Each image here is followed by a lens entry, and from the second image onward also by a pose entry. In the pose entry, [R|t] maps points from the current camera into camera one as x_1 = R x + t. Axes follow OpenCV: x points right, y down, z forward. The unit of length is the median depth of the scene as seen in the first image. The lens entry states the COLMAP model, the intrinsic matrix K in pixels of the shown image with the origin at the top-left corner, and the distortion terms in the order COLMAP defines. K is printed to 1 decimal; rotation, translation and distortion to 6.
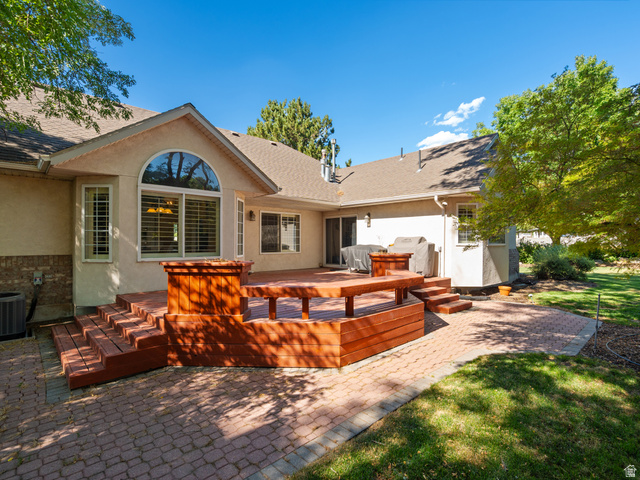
lens RADIAL K [[330.2, 0, 319.9], [0, 330.2, 230.4], [0, 0, 1]] dist [0.001384, 0.000246]
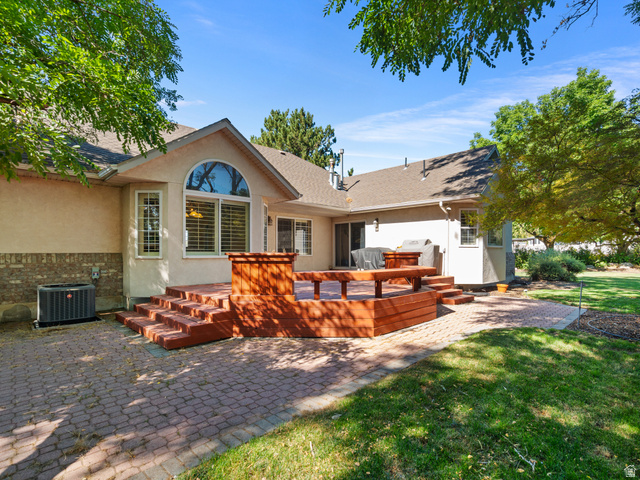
lens RADIAL K [[339.2, 0, 320.0], [0, 339.2, 240.0], [0, 0, 1]] dist [-0.000387, 0.000159]
pose [[0.999804, -0.000386, 0.019801, -0.086813], [0.000426, 0.999998, -0.002032, 0.028679], [-0.019800, 0.002040, 0.999802, -0.149413]]
